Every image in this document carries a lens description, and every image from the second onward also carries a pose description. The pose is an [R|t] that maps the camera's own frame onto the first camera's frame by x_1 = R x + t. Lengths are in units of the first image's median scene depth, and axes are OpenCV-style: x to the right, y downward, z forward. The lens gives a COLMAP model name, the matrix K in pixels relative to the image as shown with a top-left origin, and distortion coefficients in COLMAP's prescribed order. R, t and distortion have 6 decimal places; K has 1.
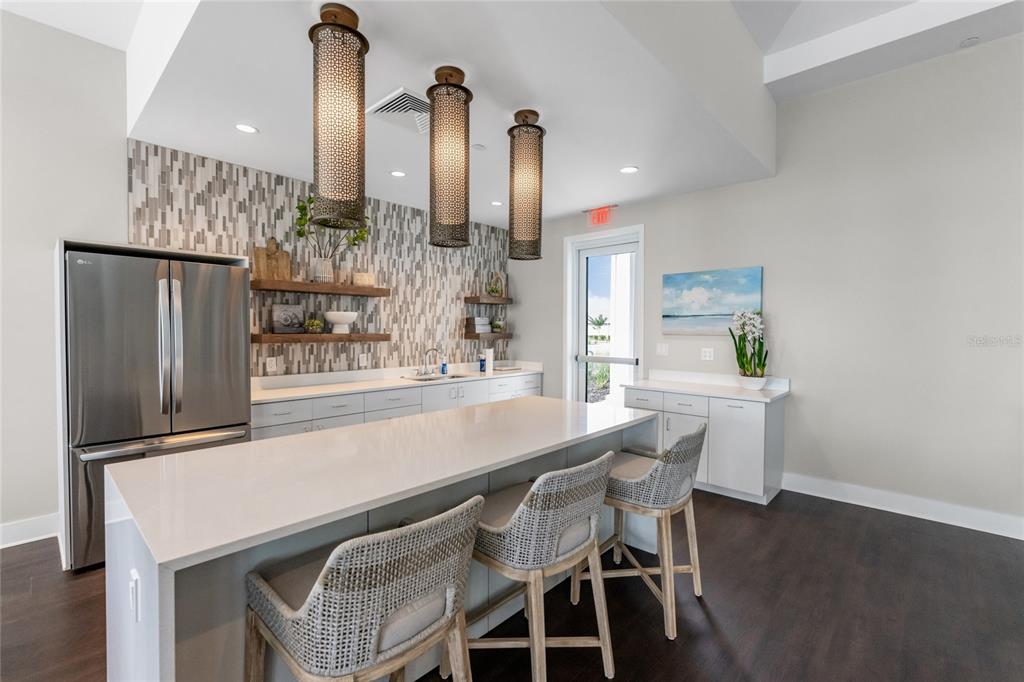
lens RADIAL K [[449.9, 0, 504.2], [0, 449.9, 339.5], [0, 0, 1]] dist [-0.016897, -0.000201]
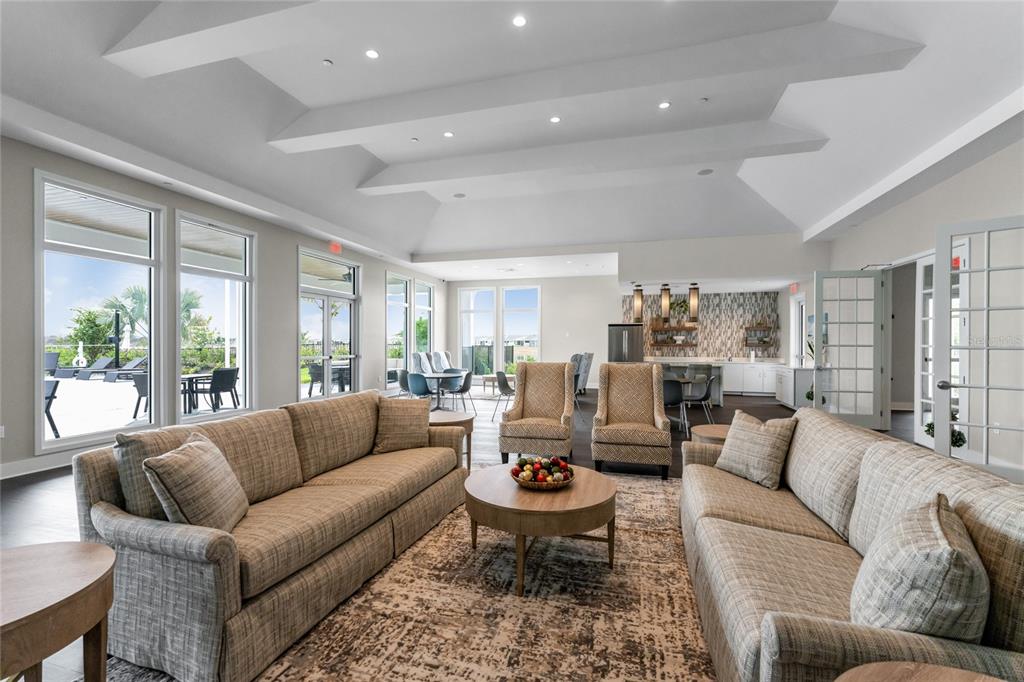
lens RADIAL K [[449.9, 0, 509.9], [0, 449.9, 341.5], [0, 0, 1]] dist [-0.016897, -0.000201]
pose [[0.454826, 0.005721, -0.890562, 1.511503], [-0.016429, 0.999863, -0.001967, -0.002938], [0.890429, 0.015526, 0.454858, -1.149813]]
